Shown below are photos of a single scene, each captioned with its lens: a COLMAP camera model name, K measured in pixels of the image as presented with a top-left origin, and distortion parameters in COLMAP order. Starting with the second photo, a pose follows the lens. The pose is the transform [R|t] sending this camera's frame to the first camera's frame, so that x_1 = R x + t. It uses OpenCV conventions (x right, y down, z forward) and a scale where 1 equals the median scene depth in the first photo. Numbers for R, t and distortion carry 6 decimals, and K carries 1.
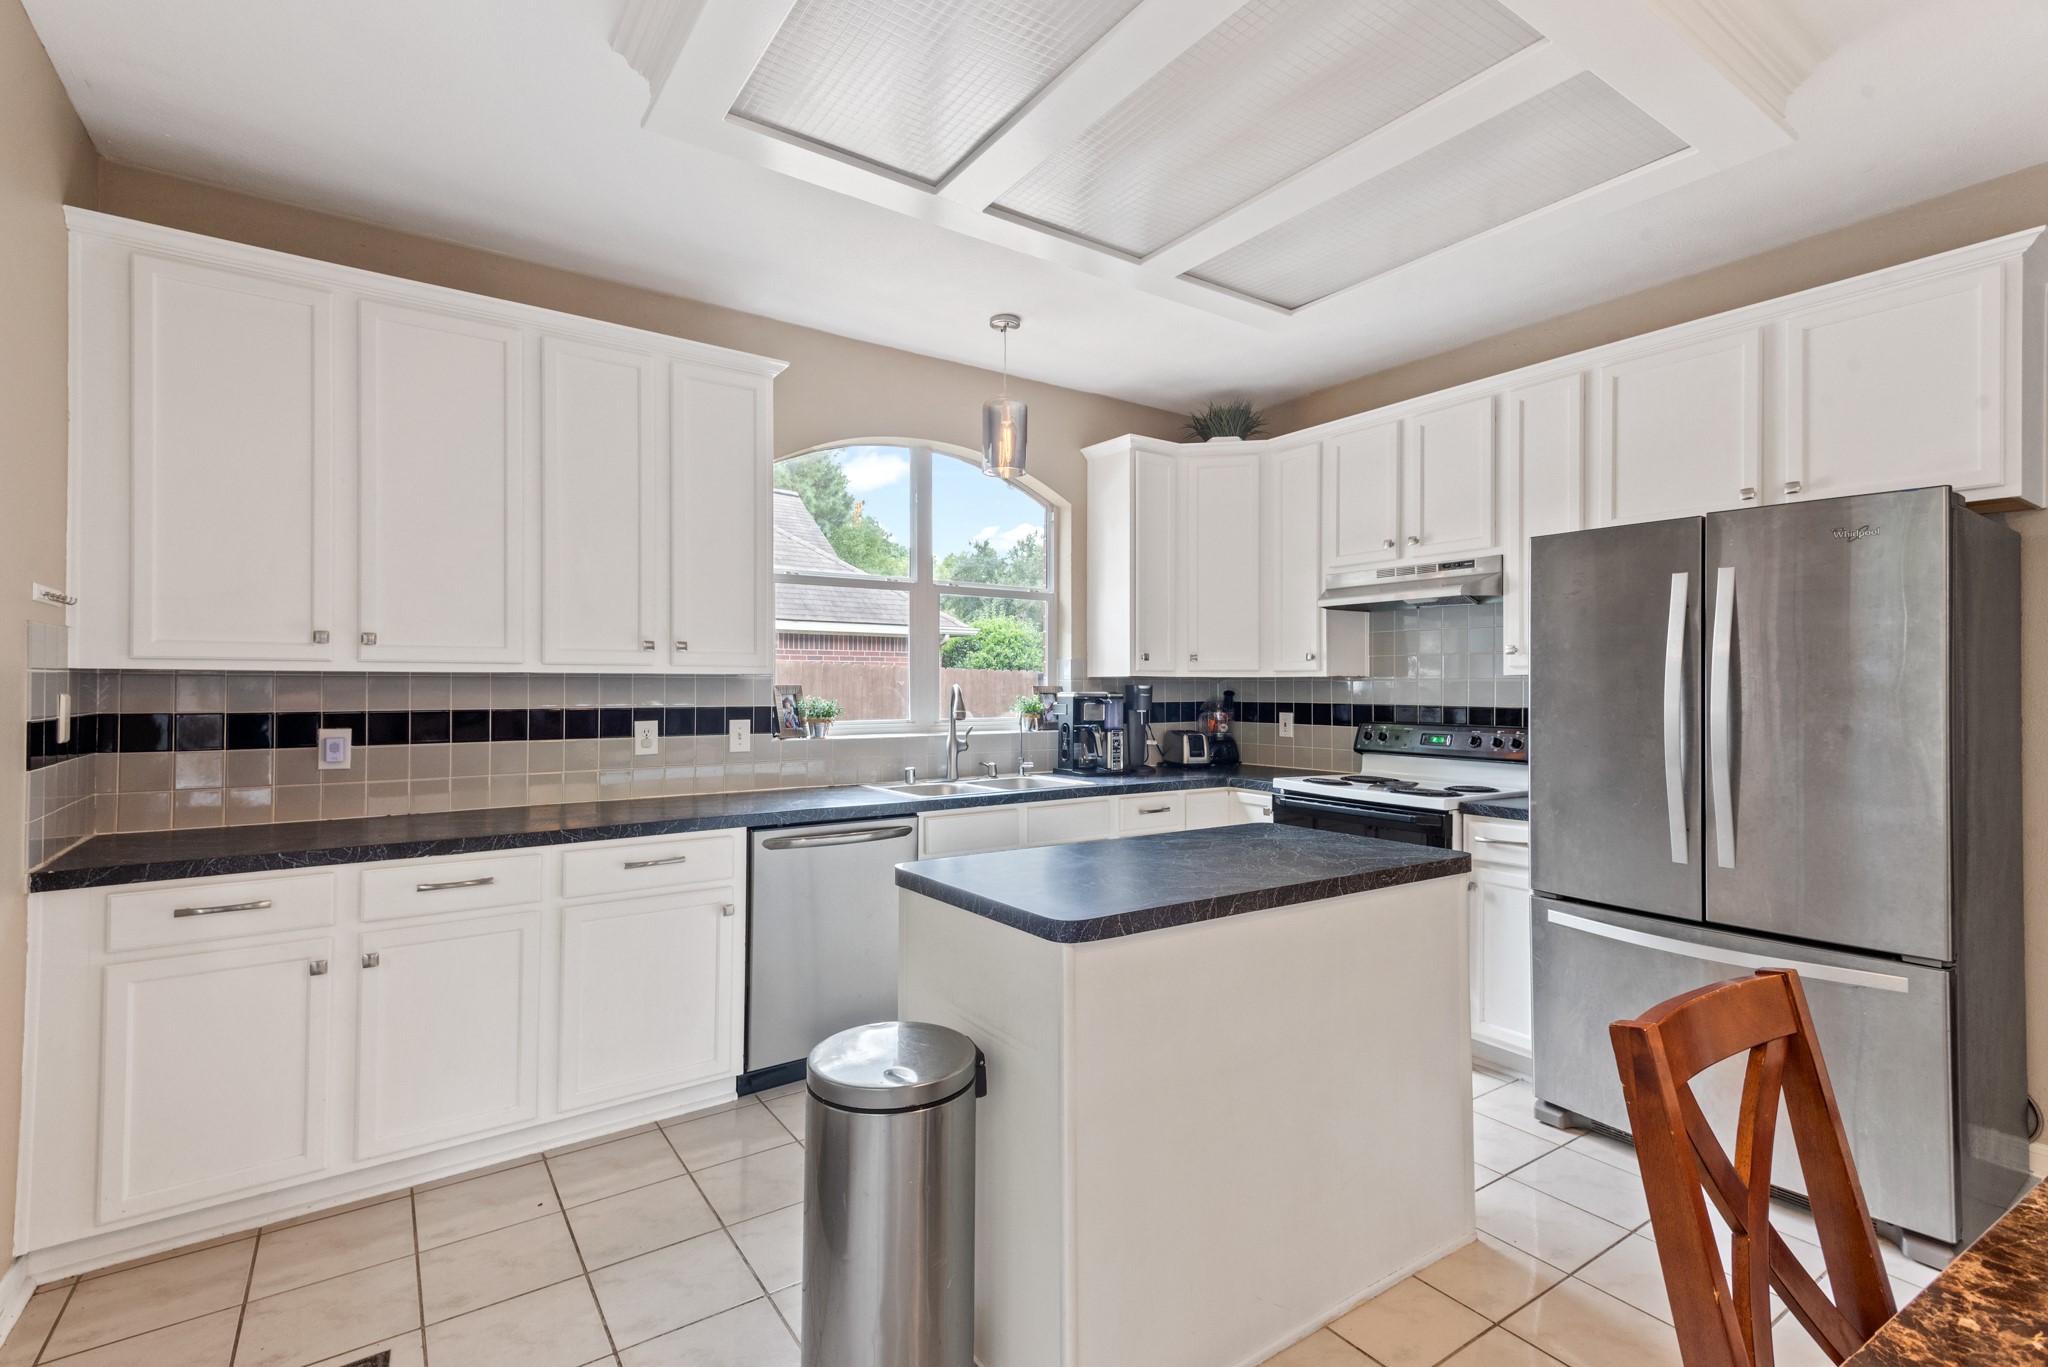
lens RADIAL K [[931.1, 0, 1002.7], [0, 931.1, 670.8], [0, 0, 1]] dist [0.014223, -0.003619]
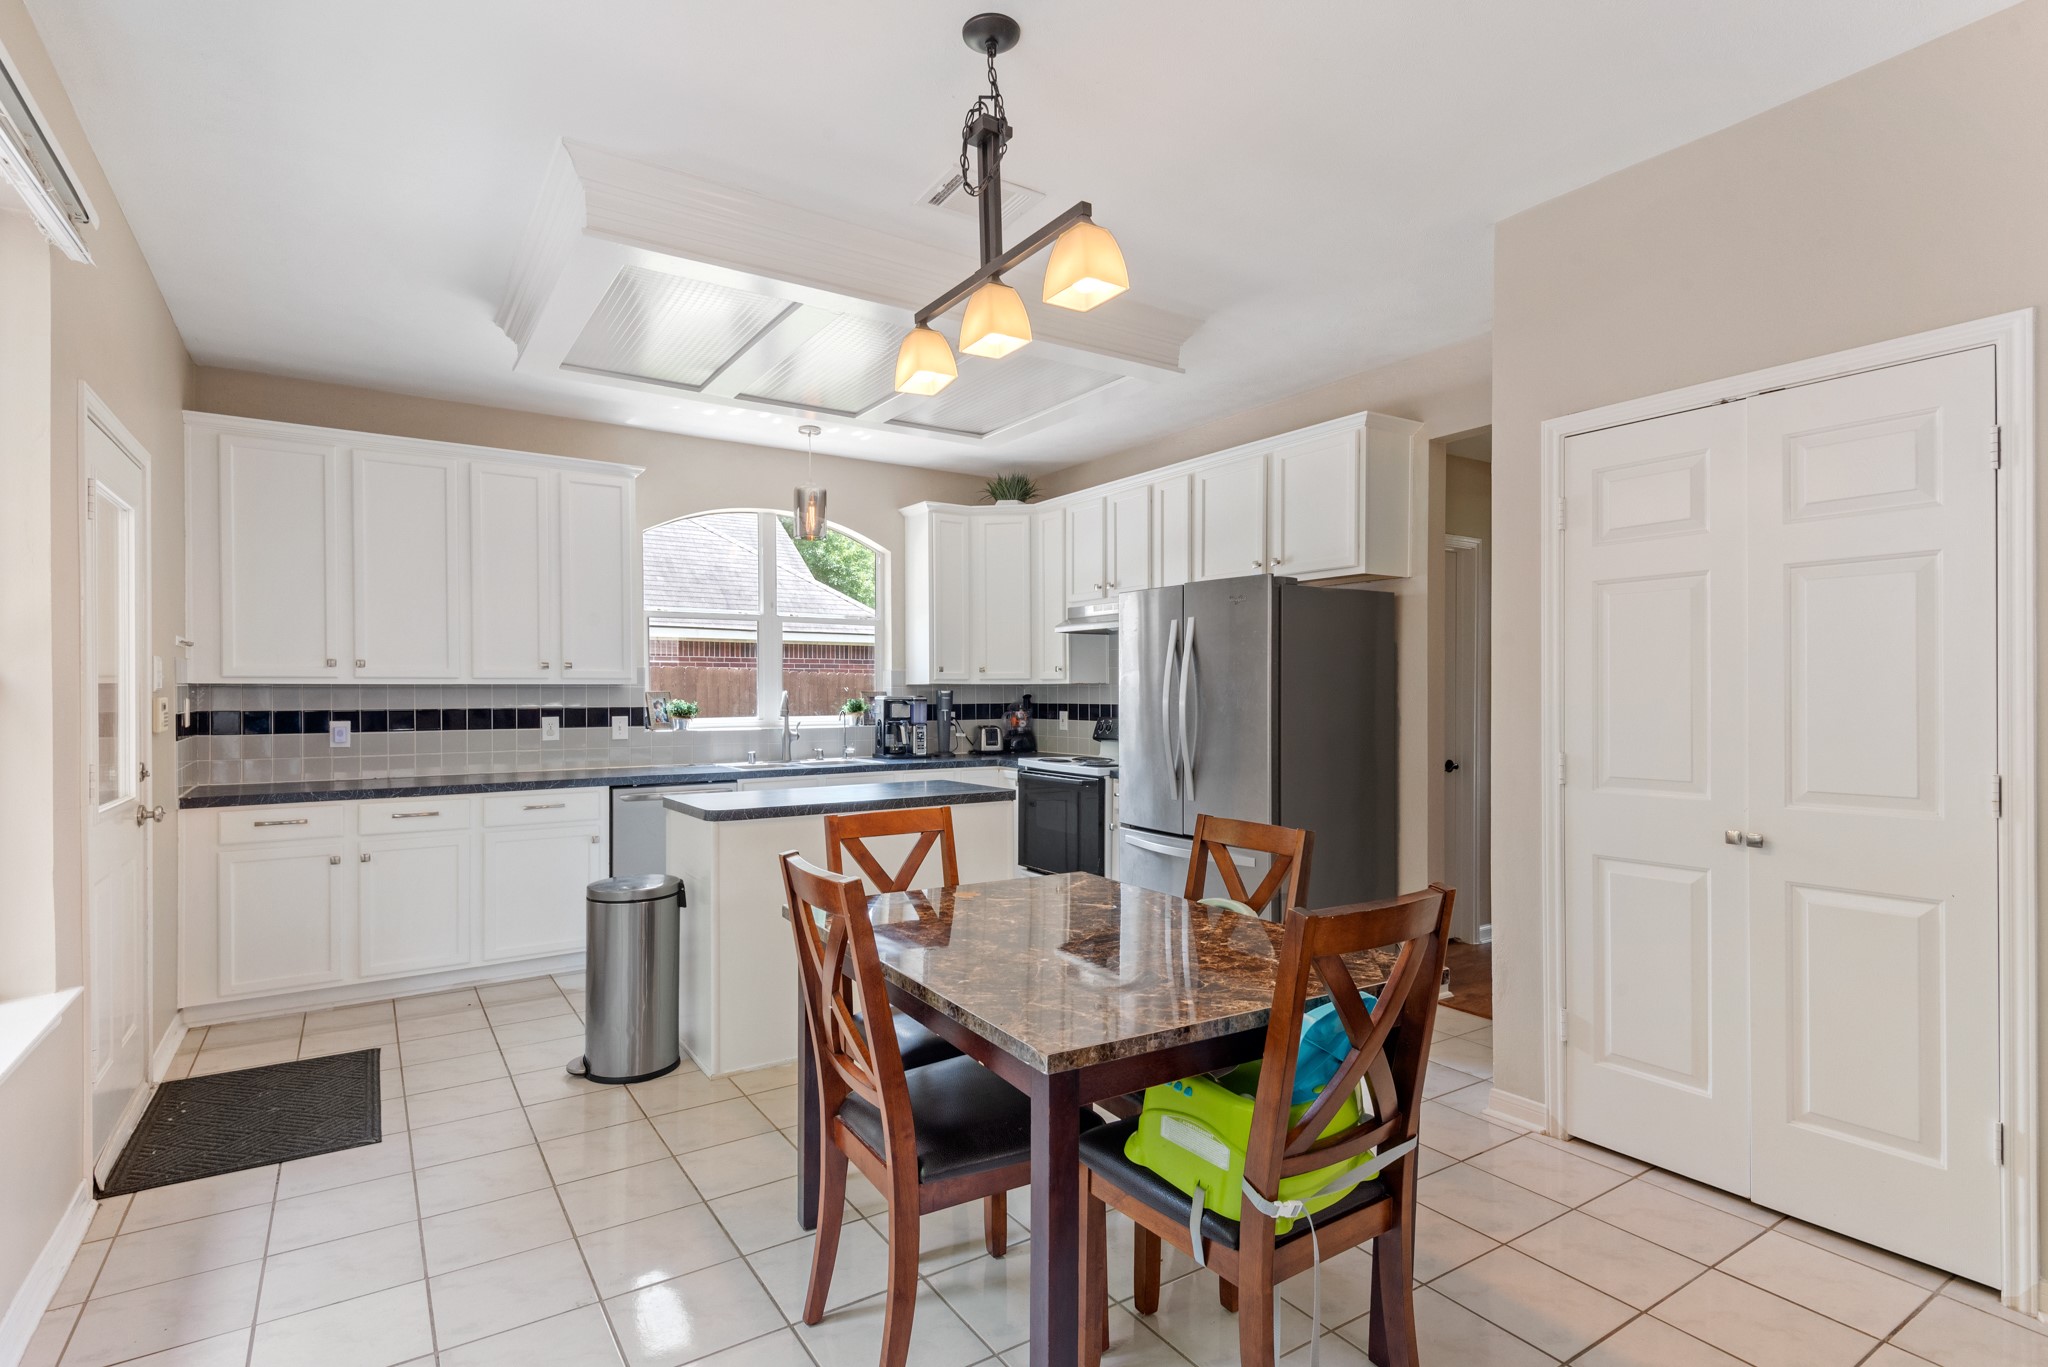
lens RADIAL K [[996.8, 0, 1040.1], [0, 996.8, 694.6], [0, 0, 1]] dist [-0.019918, 0.001078]
pose [[0.999966, -0.004315, 0.007040, 0.367406], [0.004178, 0.999804, 0.019365, -0.007275], [-0.007122, -0.019335, 0.999788, -0.541890]]
